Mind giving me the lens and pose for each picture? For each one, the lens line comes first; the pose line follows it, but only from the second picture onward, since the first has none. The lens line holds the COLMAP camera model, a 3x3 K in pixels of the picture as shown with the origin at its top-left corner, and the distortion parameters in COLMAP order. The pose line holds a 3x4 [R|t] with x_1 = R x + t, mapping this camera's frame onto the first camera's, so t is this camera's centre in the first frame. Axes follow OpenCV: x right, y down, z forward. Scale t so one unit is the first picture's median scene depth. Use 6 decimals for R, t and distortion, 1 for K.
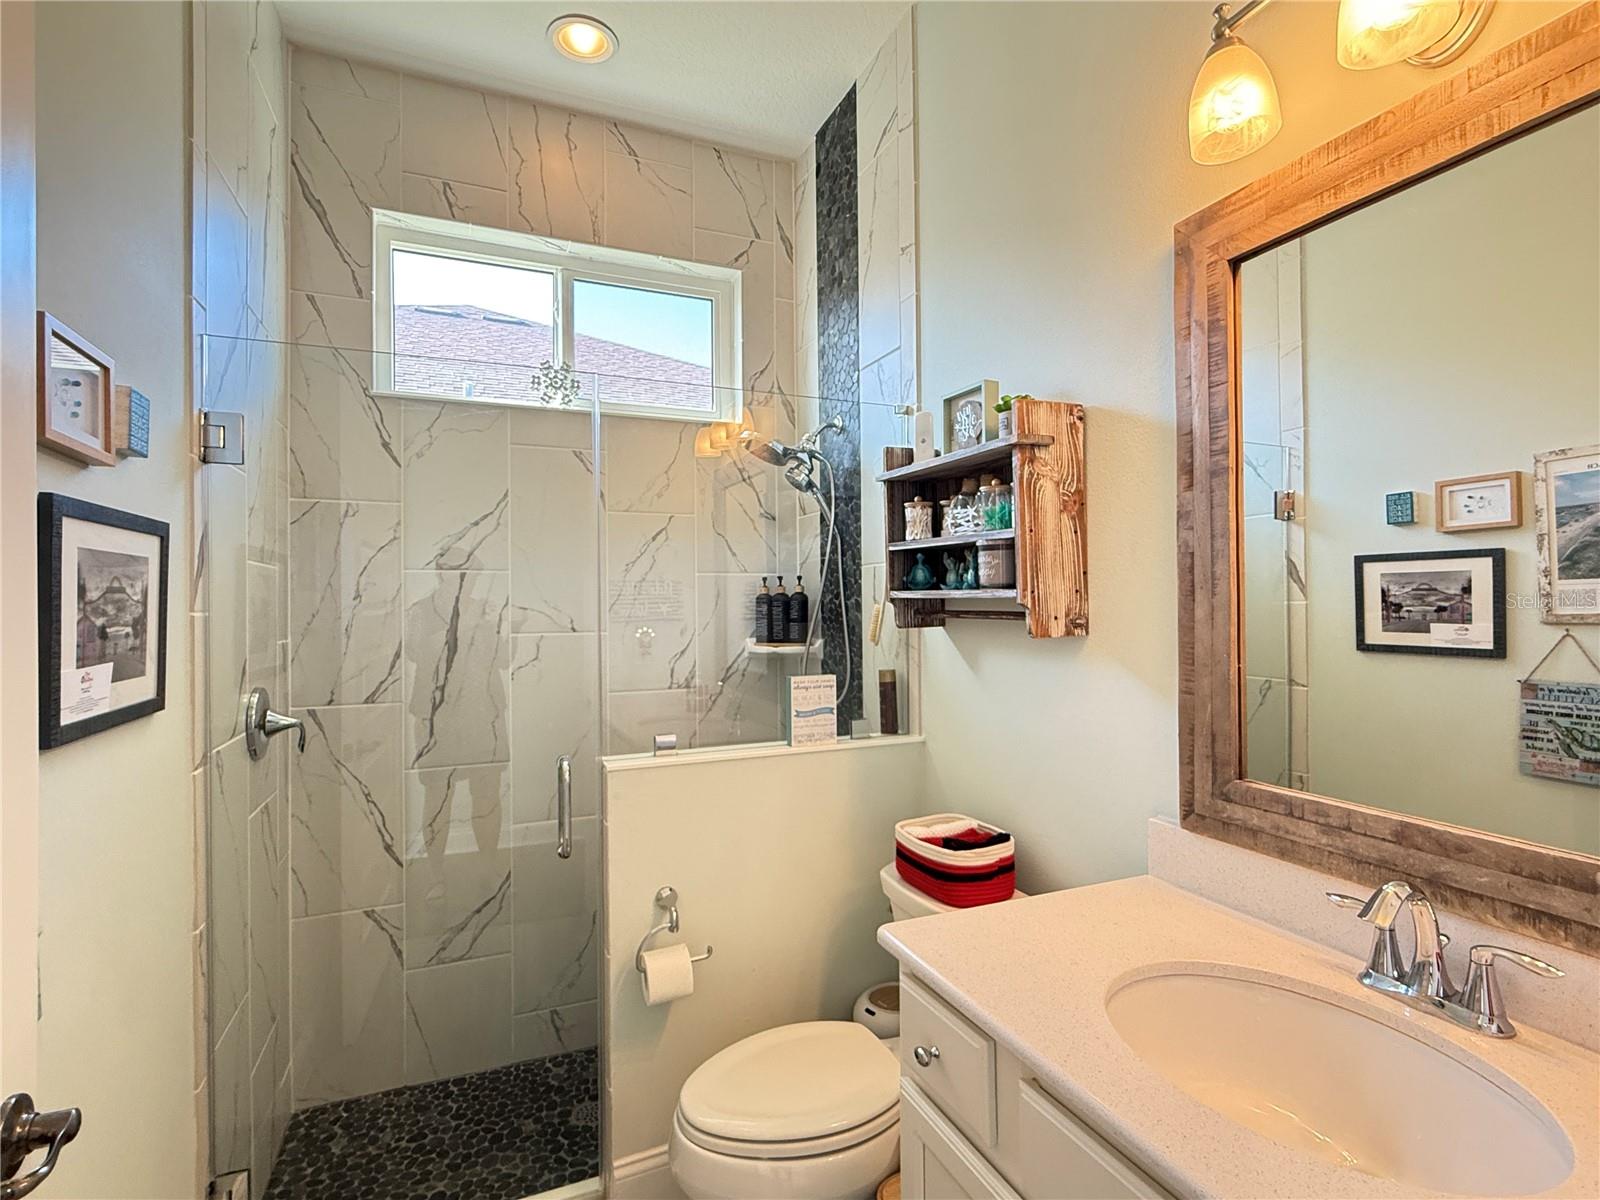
lens RADIAL K [[779.2, 0, 805.3], [0, 779.2, 596.9], [0, 0, 1]] dist [0.000423, -0.000290]
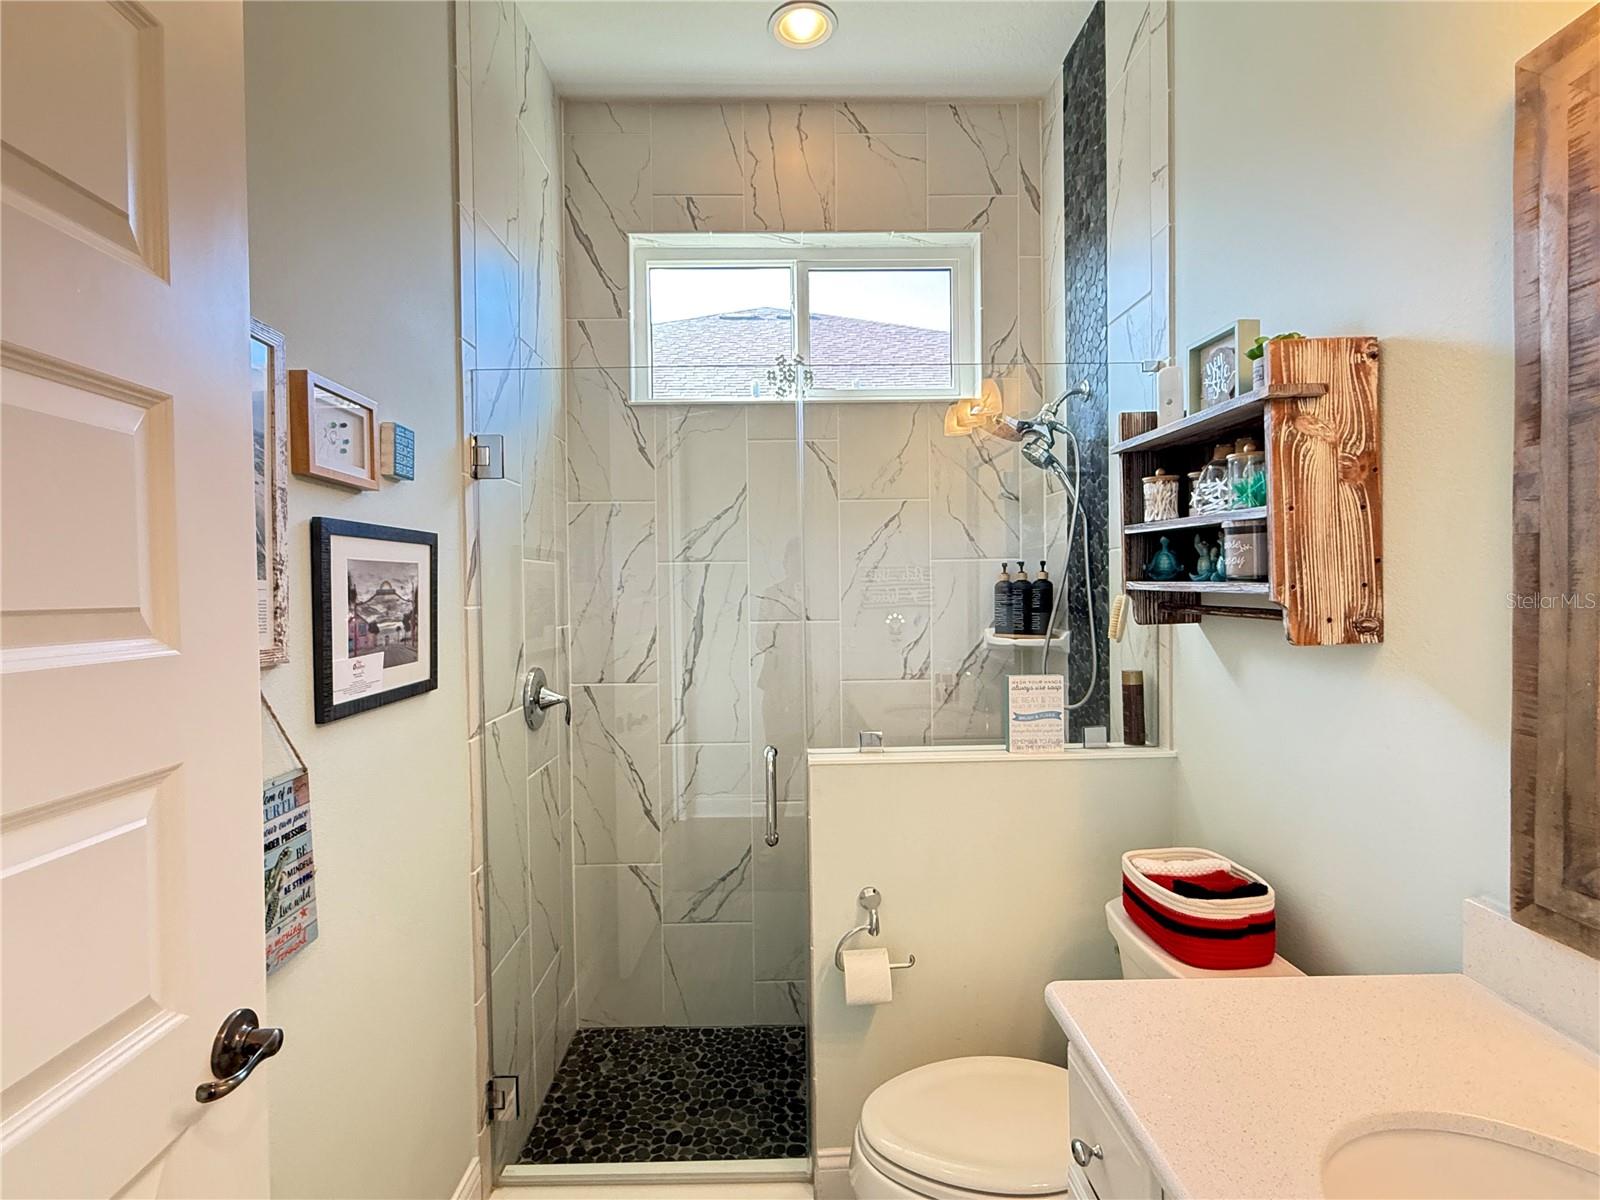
lens RADIAL K [[779.2, 0, 796.1], [0, 779.2, 598.1], [0, 0, 1]] dist [0.000423, -0.000290]
pose [[0.926135, 0.002580, -0.377183, 0.099091], [0.008360, 0.999591, 0.027366, -0.016350], [0.377099, -0.028498, 0.925734, 0.069423]]
